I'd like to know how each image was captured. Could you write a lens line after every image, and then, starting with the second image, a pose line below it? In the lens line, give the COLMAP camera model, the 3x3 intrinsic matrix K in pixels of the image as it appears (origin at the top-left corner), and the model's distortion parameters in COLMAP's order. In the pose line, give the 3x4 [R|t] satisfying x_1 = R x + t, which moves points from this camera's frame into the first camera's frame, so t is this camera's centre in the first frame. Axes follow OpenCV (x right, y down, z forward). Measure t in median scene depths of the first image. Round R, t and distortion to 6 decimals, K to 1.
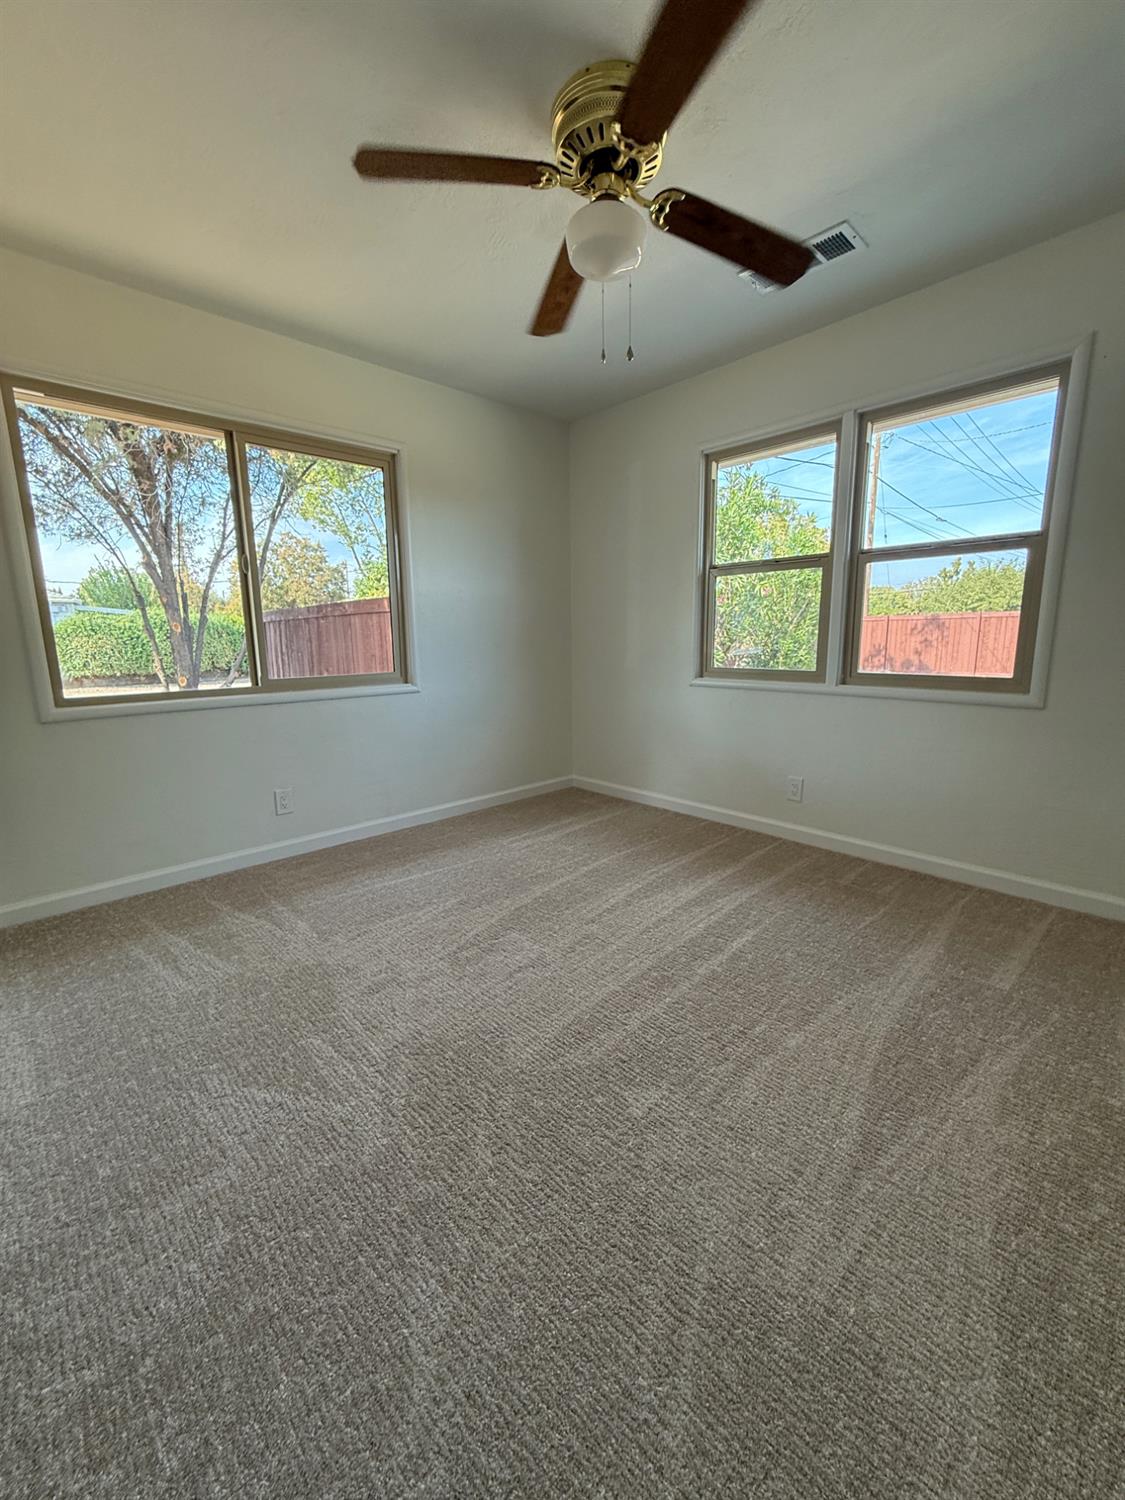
lens RADIAL K [[599.5, 0, 564.7], [0, 599.5, 746.7], [0, 0, 1]] dist [-0.002210, 0.000492]
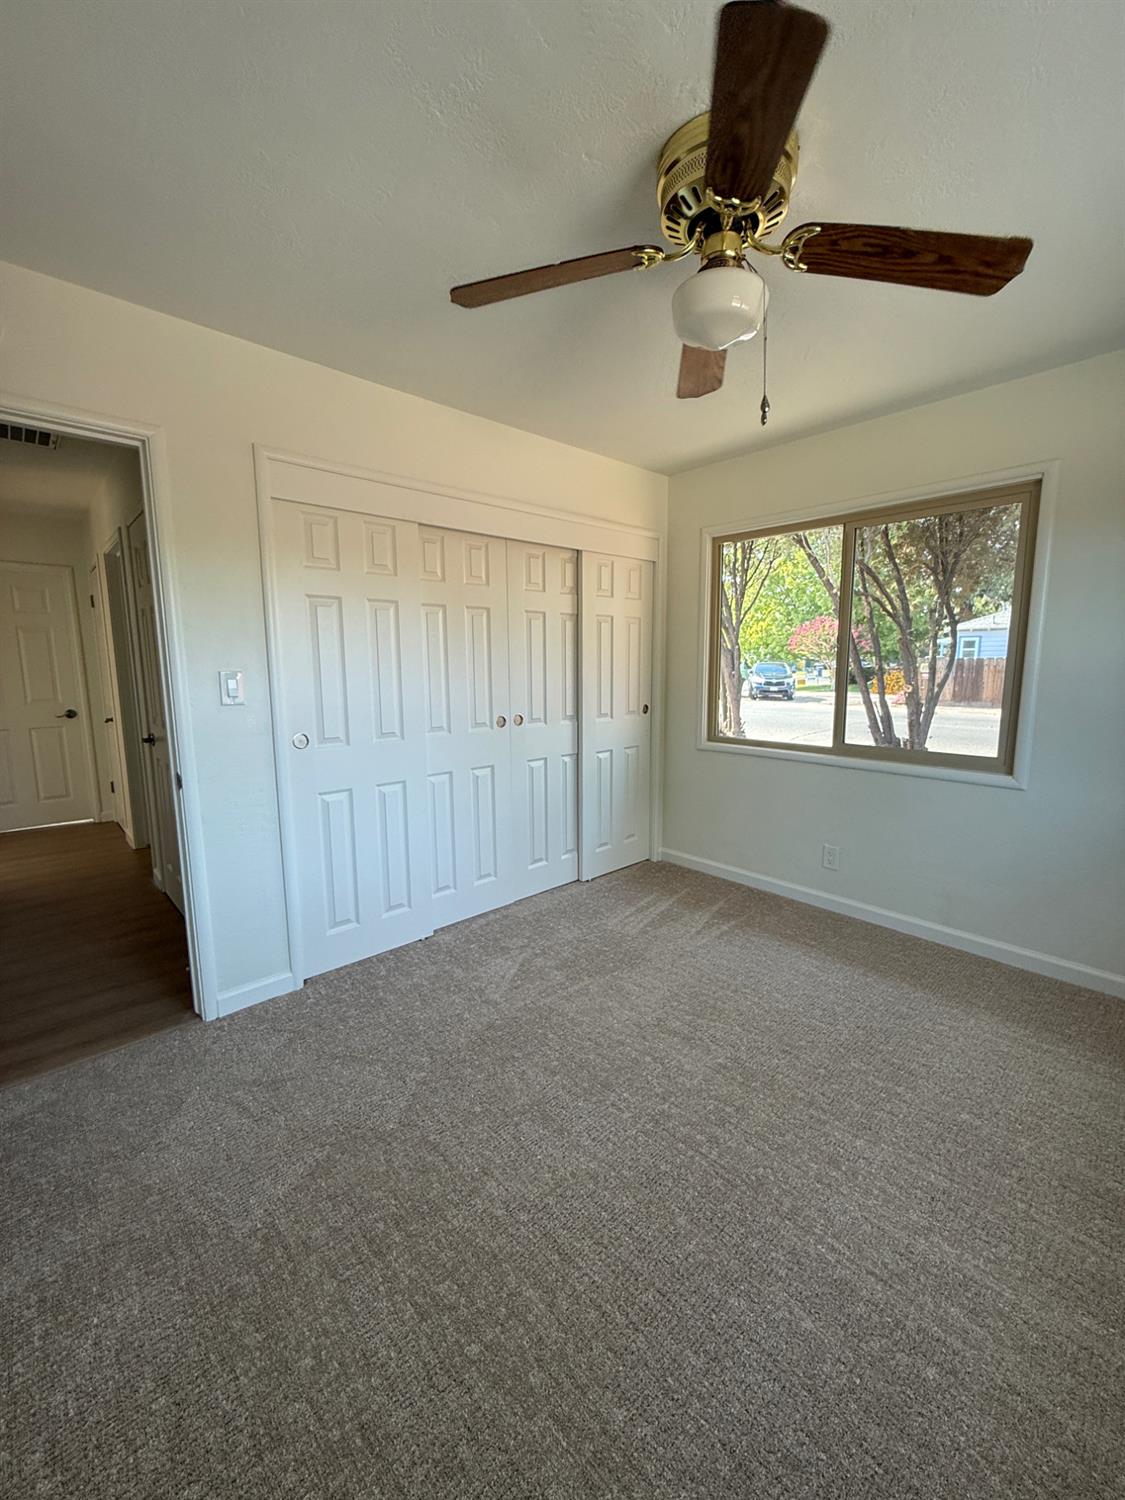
lens RADIAL K [[599.5, 0, 565.1], [0, 599.5, 747.6], [0, 0, 1]] dist [-0.002210, 0.000492]
pose [[-0.010506, 0.157760, -0.987422, 0.666347], [-0.177646, 0.971474, 0.157102, -0.216704], [0.984038, 0.177062, 0.017819, 0.577260]]
